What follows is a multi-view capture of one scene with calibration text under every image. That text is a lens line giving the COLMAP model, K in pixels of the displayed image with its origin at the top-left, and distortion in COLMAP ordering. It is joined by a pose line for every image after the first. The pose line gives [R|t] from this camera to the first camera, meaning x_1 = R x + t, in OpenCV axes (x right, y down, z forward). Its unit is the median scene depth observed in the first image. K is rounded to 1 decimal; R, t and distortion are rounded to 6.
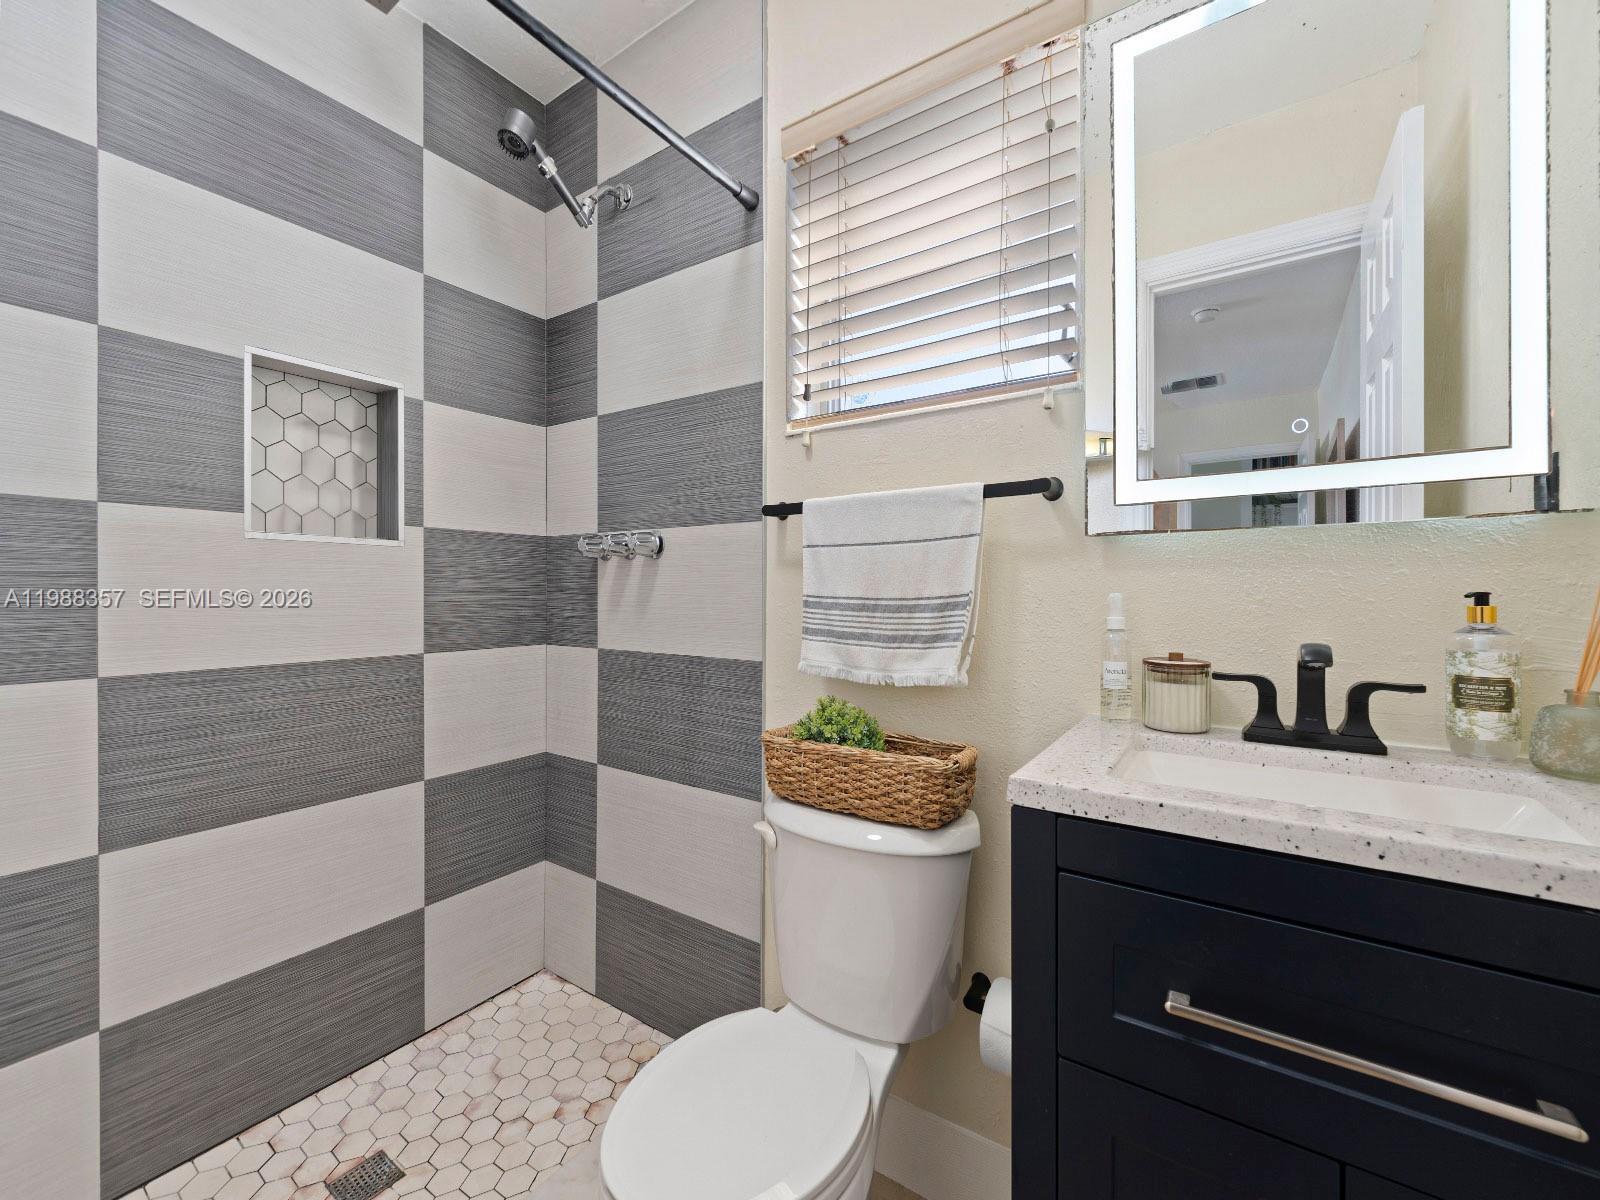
lens RADIAL K [[655.7, 0, 795.8], [0, 655.7, 607.1], [0, 0, 1]] dist [-0.002691, -0.000127]
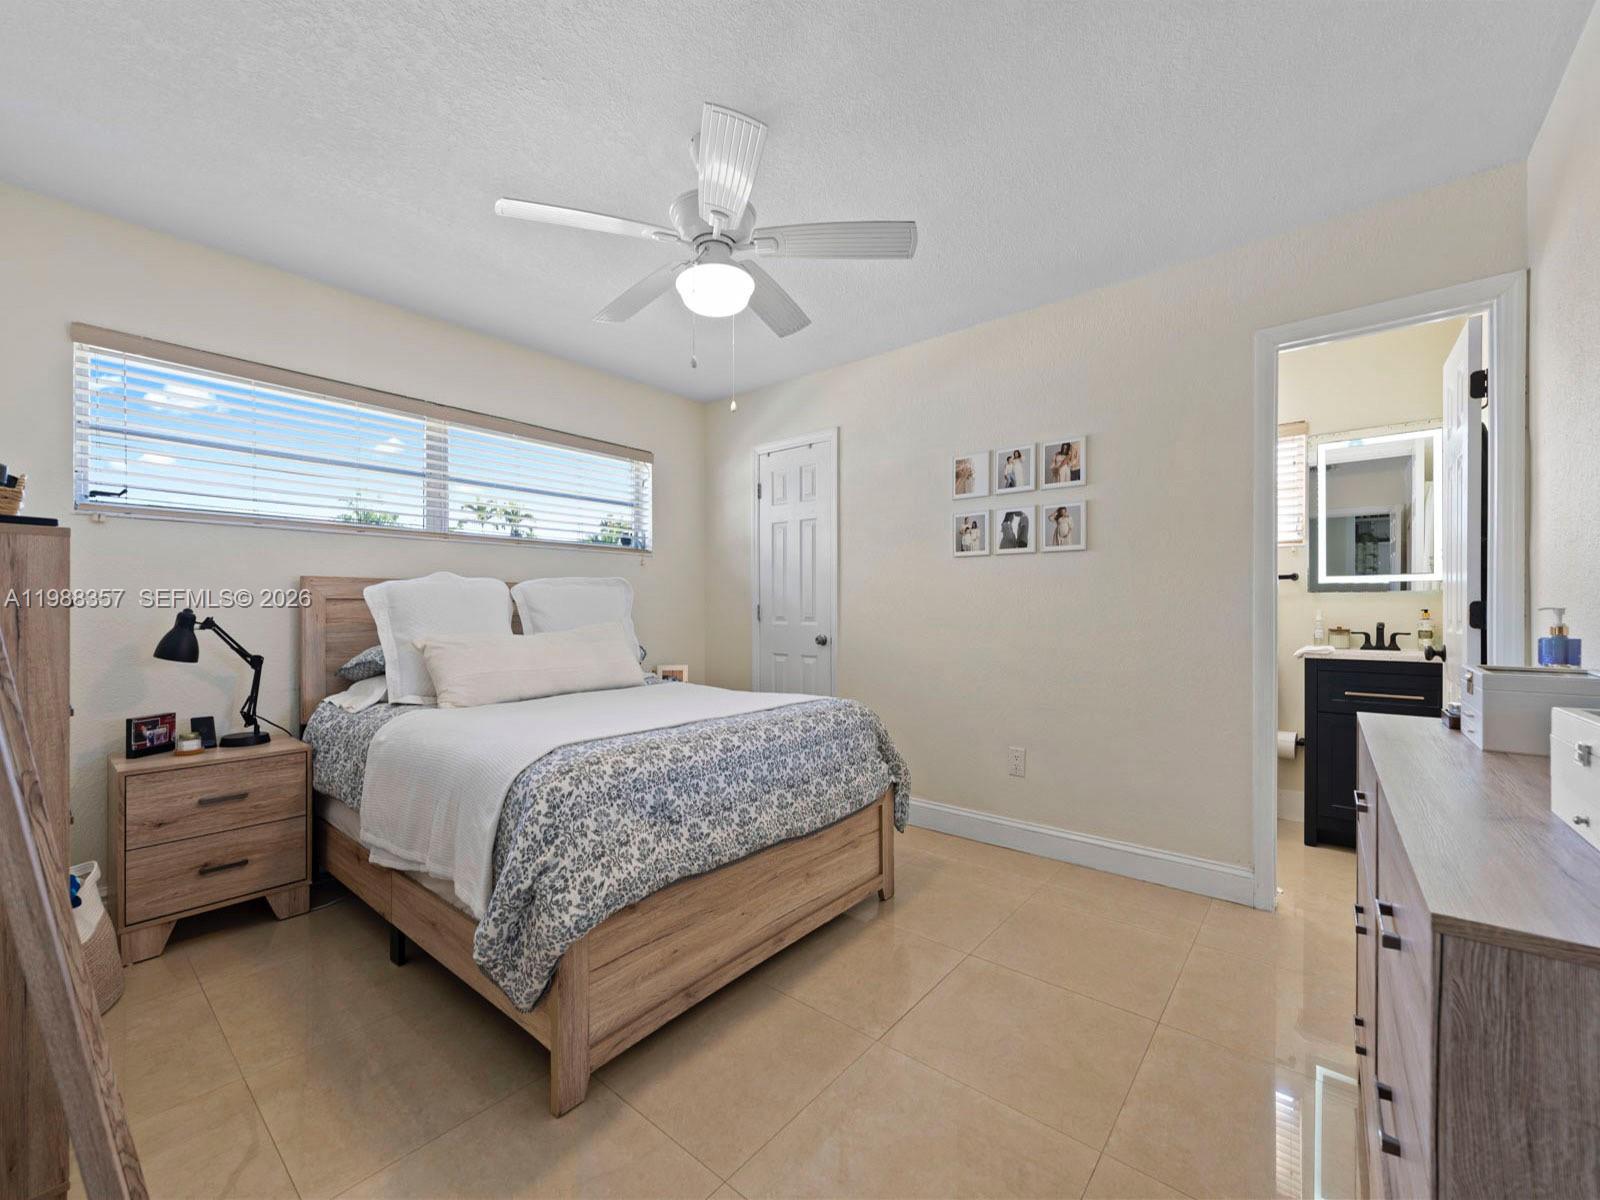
lens RADIAL K [[655.7, 0, 795.8], [0, 655.7, 607.1], [0, 0, 1]] dist [-0.002691, -0.000127]
pose [[0.995472, -0.007446, -0.094765, -2.146950], [0.006883, 0.999957, -0.006263, -0.034425], [0.094808, 0.005583, 0.995480, -2.990559]]
